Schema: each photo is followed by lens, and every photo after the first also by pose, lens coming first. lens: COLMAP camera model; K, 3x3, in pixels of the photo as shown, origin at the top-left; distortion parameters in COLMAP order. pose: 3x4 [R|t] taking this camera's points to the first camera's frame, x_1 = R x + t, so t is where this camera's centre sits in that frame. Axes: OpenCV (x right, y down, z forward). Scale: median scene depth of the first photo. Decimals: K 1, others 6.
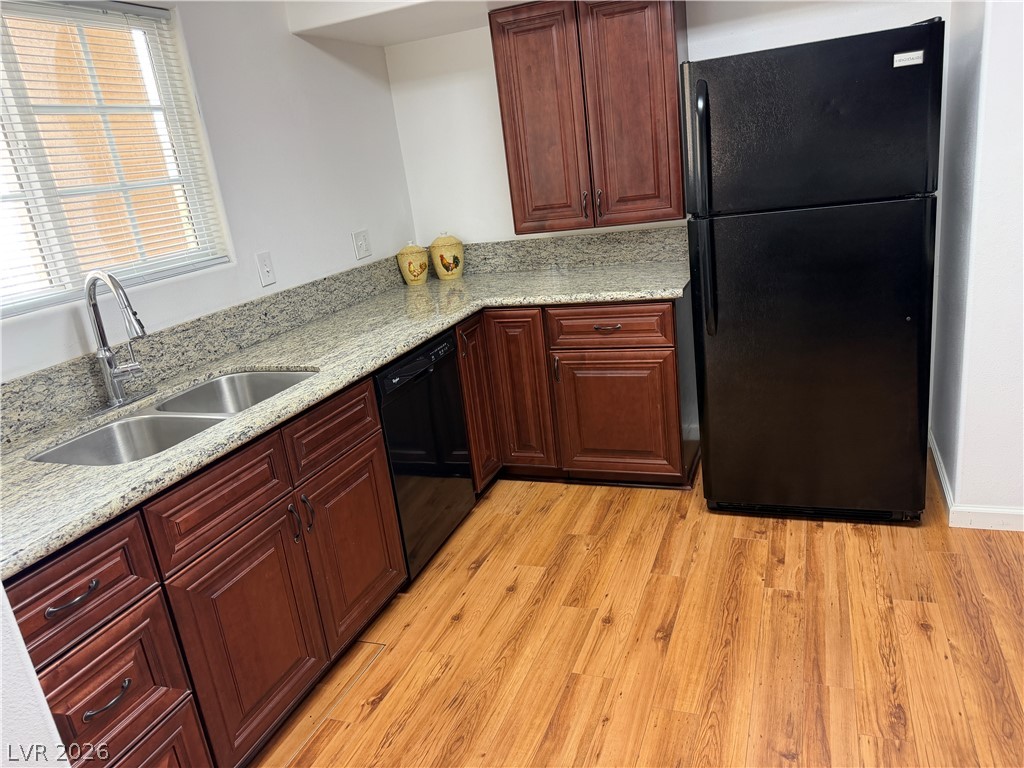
lens RADIAL K [[742.0, 0, 527.4], [0, 742.0, 379.4], [0, 0, 1]] dist [0.114620, -0.138298]
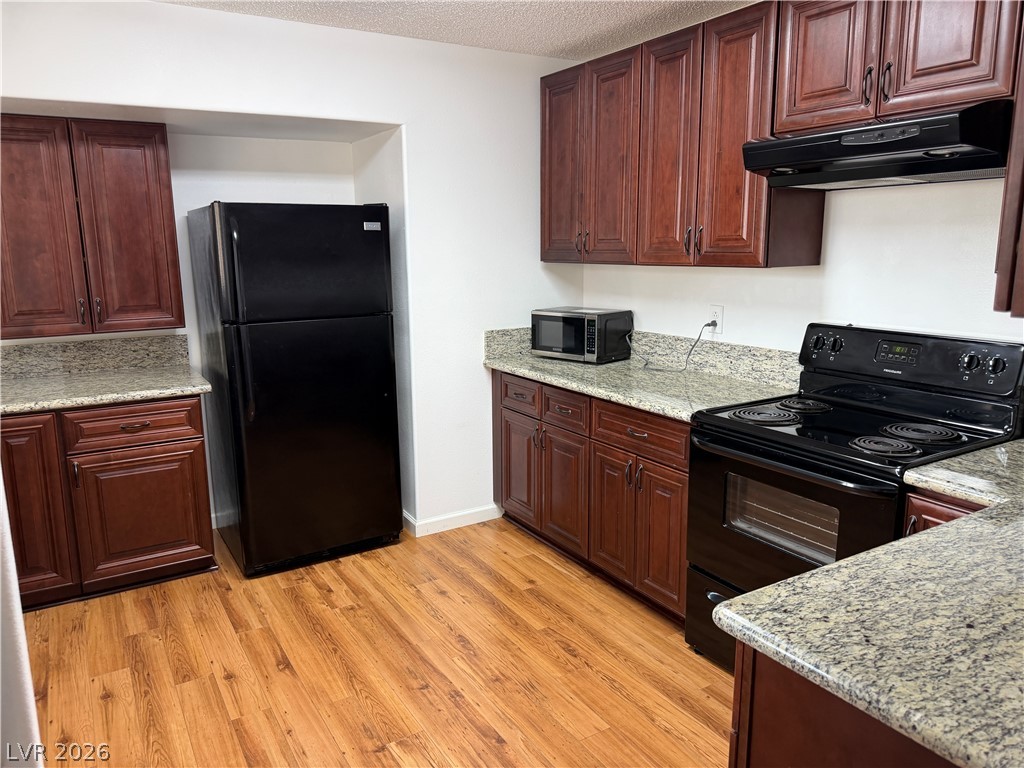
lens RADIAL K [[742.3, 0, 512.5], [0, 742.3, 362.9], [0, 0, 1]] dist [0.083779, -0.002026]
pose [[0.621890, -0.017534, 0.782908, -0.399102], [0.171697, 0.978477, -0.114470, 0.057206], [-0.764050, 0.205611, 0.611515, -0.070769]]
